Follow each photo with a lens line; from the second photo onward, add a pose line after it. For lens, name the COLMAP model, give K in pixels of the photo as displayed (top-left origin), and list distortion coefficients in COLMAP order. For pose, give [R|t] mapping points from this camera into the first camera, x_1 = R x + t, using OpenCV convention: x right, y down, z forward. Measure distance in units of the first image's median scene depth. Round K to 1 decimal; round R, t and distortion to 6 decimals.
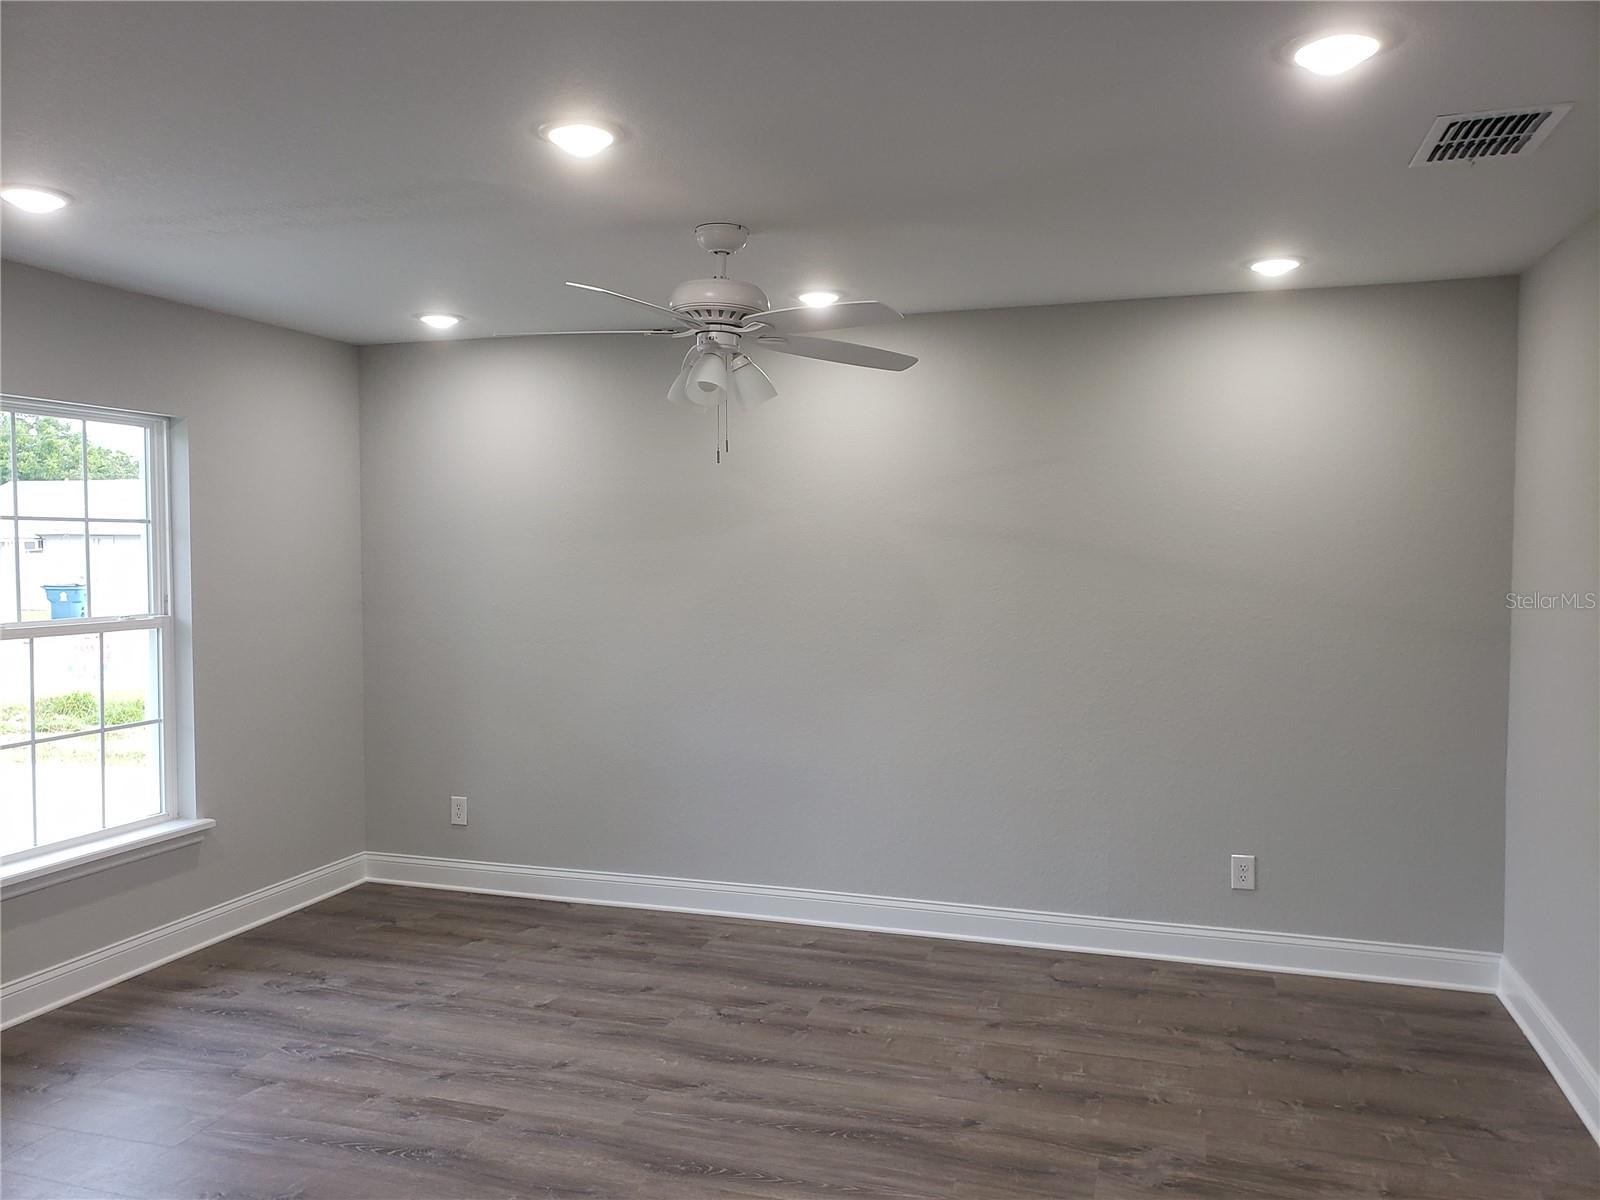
lens RADIAL K [[1237.2, 0, 796.2], [0, 1237.2, 586.6], [0, 0, 1]] dist [0.018566, 0.003665]
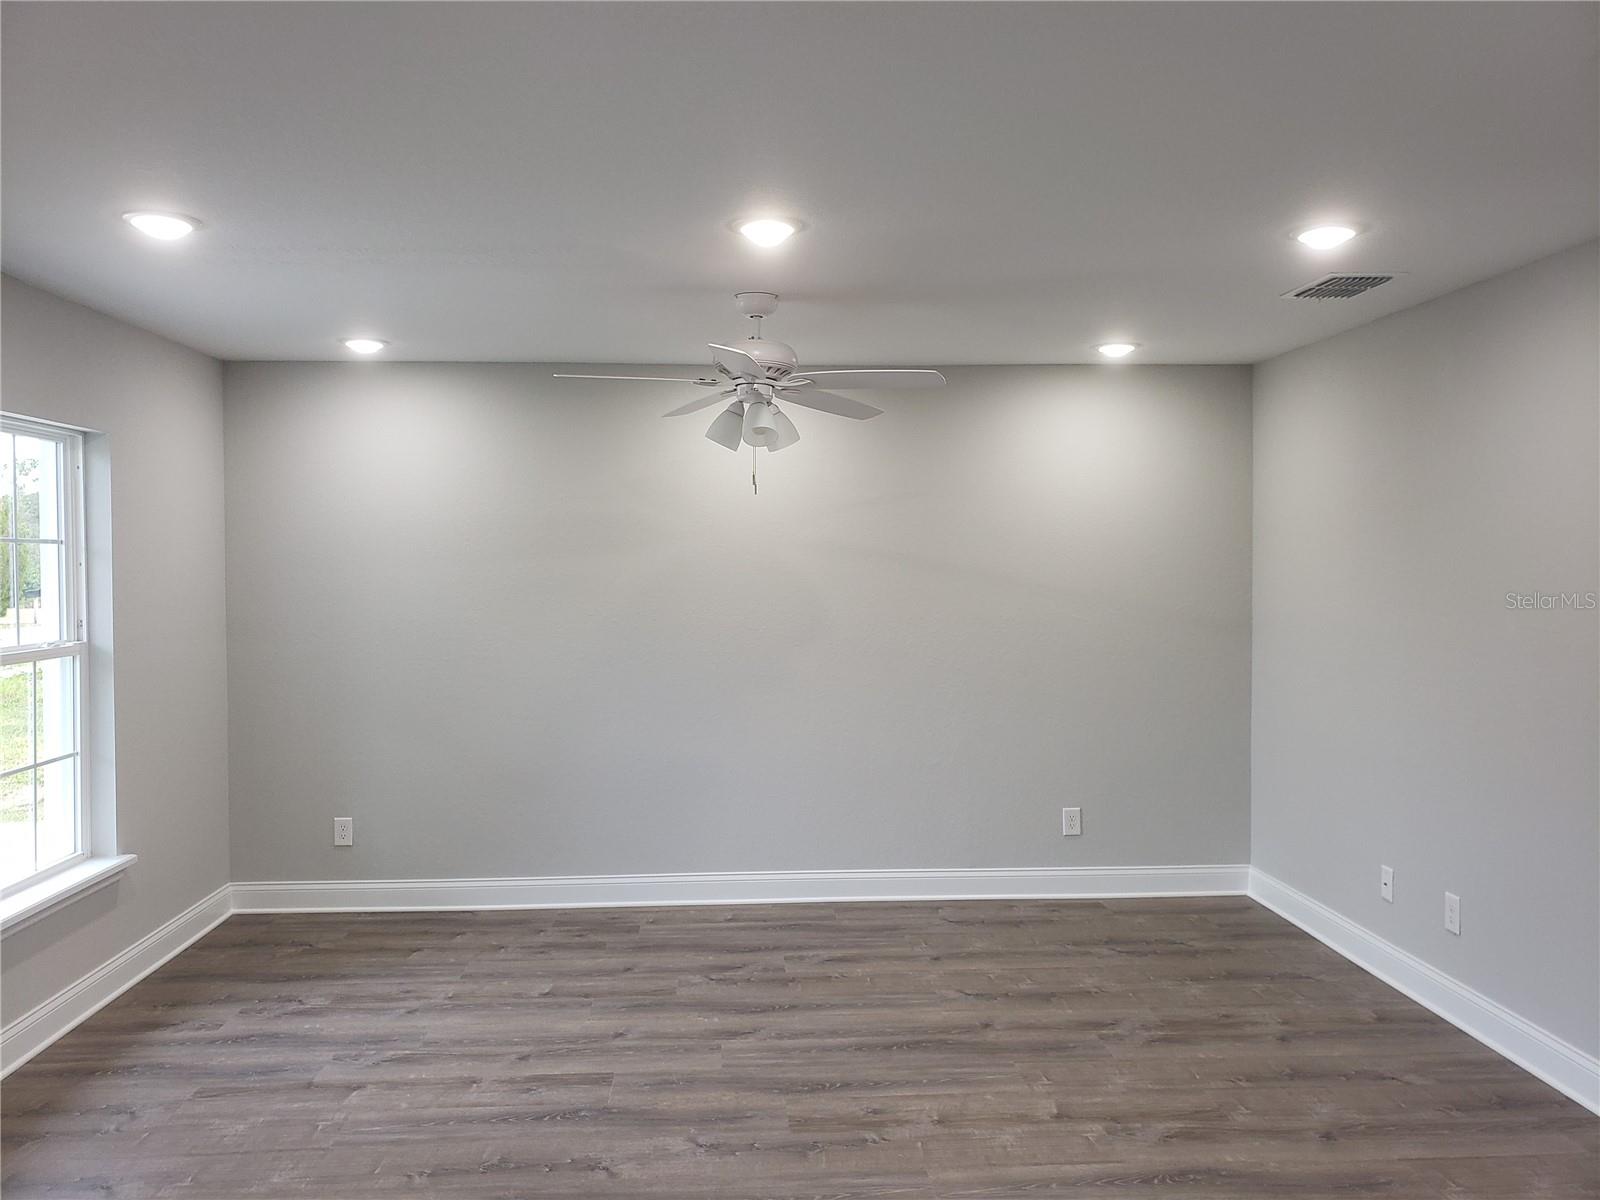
lens RADIAL K [[1237.2, 0, 796.2], [0, 1237.2, 586.6], [0, 0, 1]] dist [0.018566, 0.003665]
pose [[0.933525, -0.011103, 0.358341, -0.373040], [0.014850, 0.999860, -0.007708, -0.003898], [-0.358205, 0.012517, 0.933559, -0.083912]]
